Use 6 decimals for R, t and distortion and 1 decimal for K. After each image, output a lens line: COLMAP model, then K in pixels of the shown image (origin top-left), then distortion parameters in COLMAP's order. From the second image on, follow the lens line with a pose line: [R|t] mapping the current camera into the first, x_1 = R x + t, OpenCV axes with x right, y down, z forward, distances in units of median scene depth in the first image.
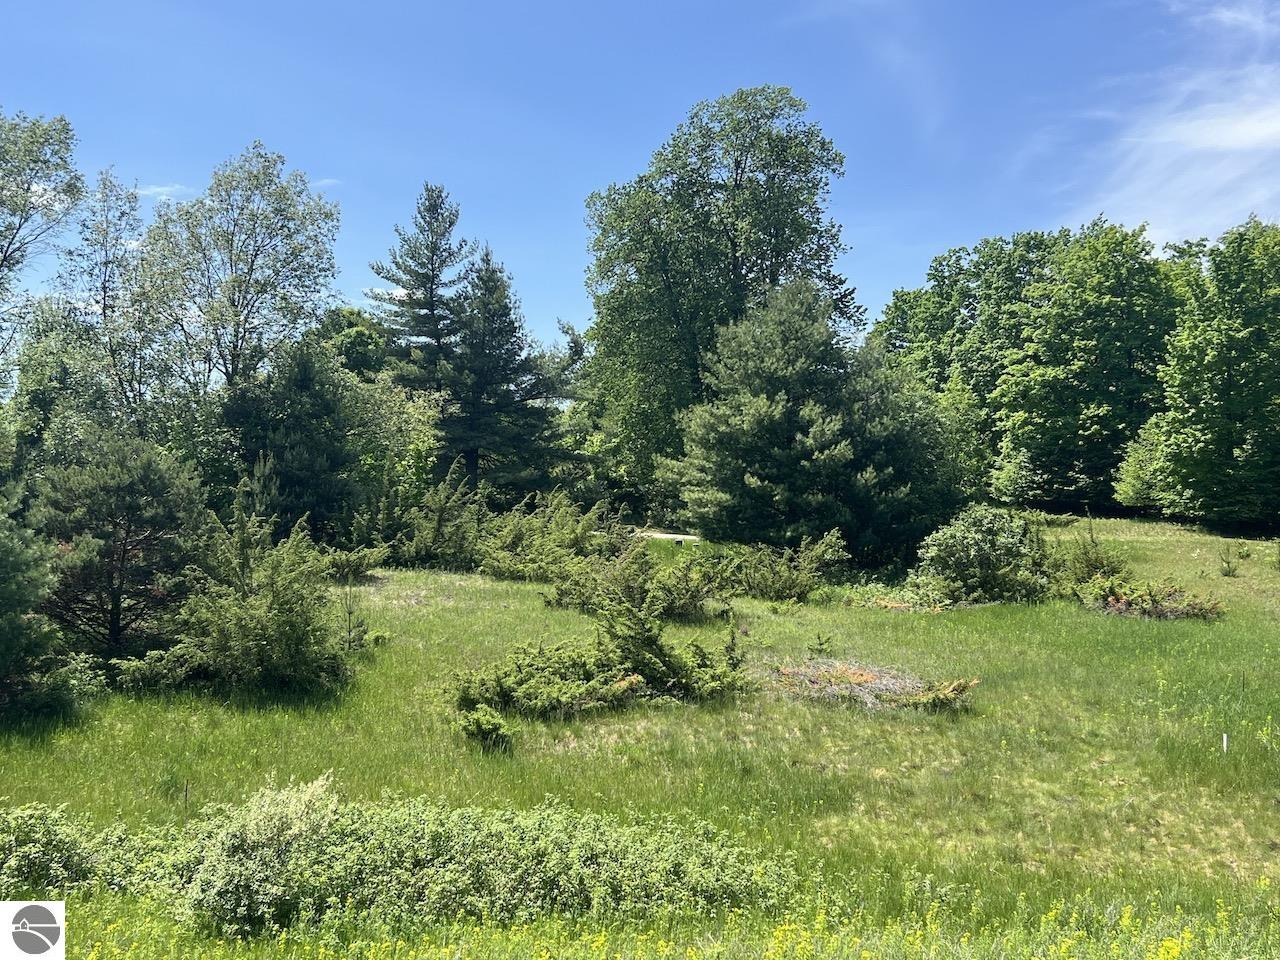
lens RADIAL K [[1358.5, 0, 648.1], [0, 1358.5, 510.6], [0, 0, 1]] dist [0.039797, 0.000000]
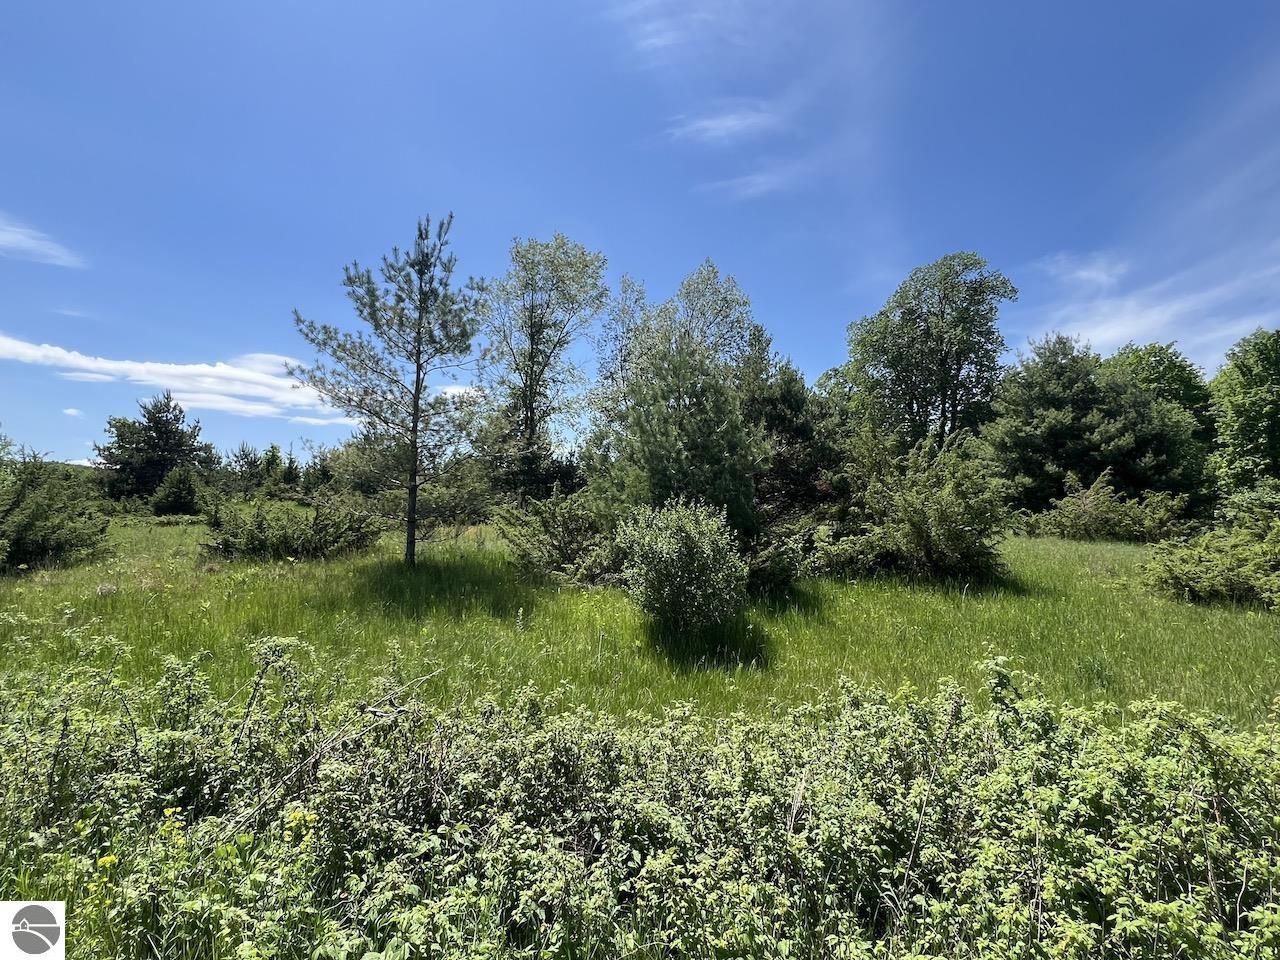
lens RADIAL K [[626.6, 0, 649.0], [0, 626.6, 489.0], [0, 0, 1]] dist [0.030172, 0.000151]
pose [[0.985825, -0.003883, -0.167735, -0.221922], [-0.008758, 0.997178, -0.074558, 0.053573], [0.167551, 0.074970, 0.983009, 0.259623]]
